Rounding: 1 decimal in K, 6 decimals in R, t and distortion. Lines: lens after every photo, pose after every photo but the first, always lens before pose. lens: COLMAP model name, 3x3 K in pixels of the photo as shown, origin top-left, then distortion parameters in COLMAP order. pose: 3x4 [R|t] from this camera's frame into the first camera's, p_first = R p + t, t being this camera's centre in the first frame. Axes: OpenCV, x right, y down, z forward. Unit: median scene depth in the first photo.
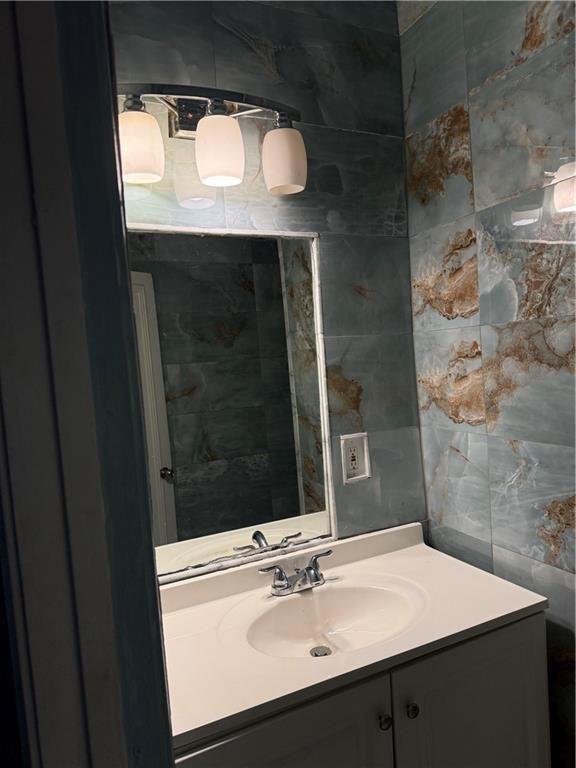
lens RADIAL K [[544.1, 0, 288.6], [0, 544.1, 402.0], [0, 0, 1]] dist [0.162211, -0.284194]
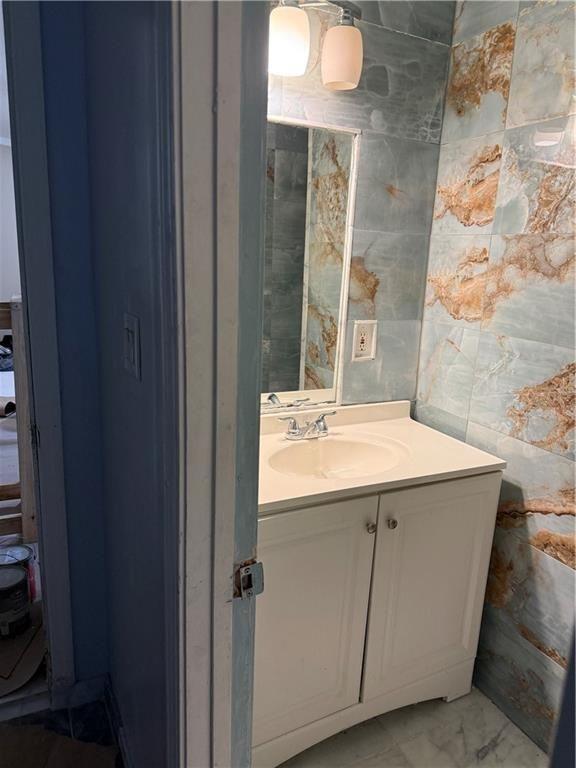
lens RADIAL K [[537.0, 0, 288.0], [0, 537.0, 384.0], [0, 0, 1]] dist [0.105817, -0.116683]
pose [[0.993054, 0.113370, 0.031479, -0.070671], [-0.116876, 0.981305, 0.152905, 0.040228], [-0.013556, -0.155522, 0.987739, -0.154831]]
